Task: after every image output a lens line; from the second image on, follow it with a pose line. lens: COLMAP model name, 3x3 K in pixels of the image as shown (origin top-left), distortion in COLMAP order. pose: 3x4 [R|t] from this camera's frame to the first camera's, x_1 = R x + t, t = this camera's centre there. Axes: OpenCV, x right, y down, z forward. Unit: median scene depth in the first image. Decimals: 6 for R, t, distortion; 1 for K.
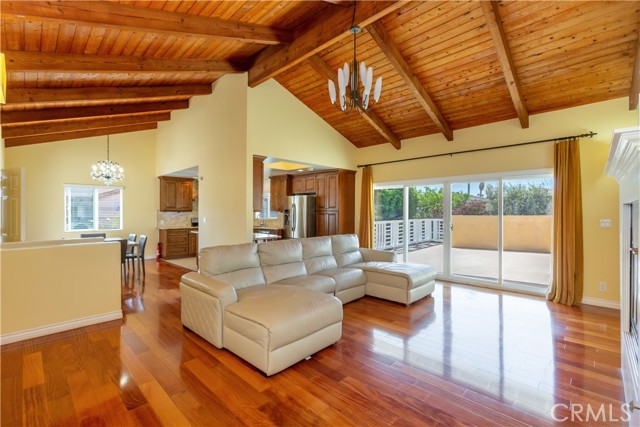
lens RADIAL K [[285.6, 0, 323.4], [0, 285.6, 211.5], [0, 0, 1]] dist [0.002254, 0.001228]
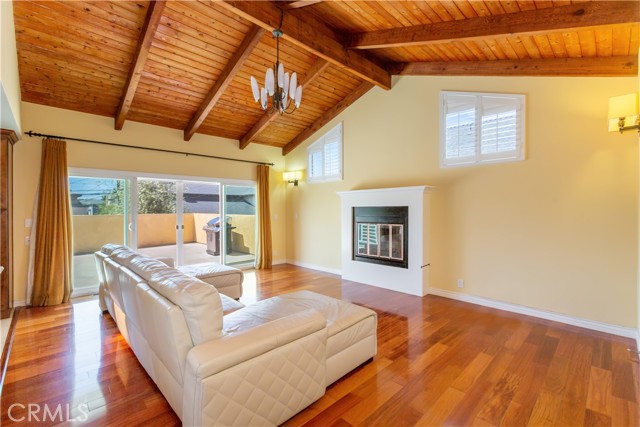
lens RADIAL K [[283.8, 0, 320.6], [0, 283.8, 209.5], [0, 0, 1]] dist [0.000457, 0.000449]
pose [[0.039681, 0.002923, 0.999208, -0.672643], [0.008816, 0.999956, -0.003275, 0.005182], [-0.999173, 0.008939, 0.039654, 0.601507]]
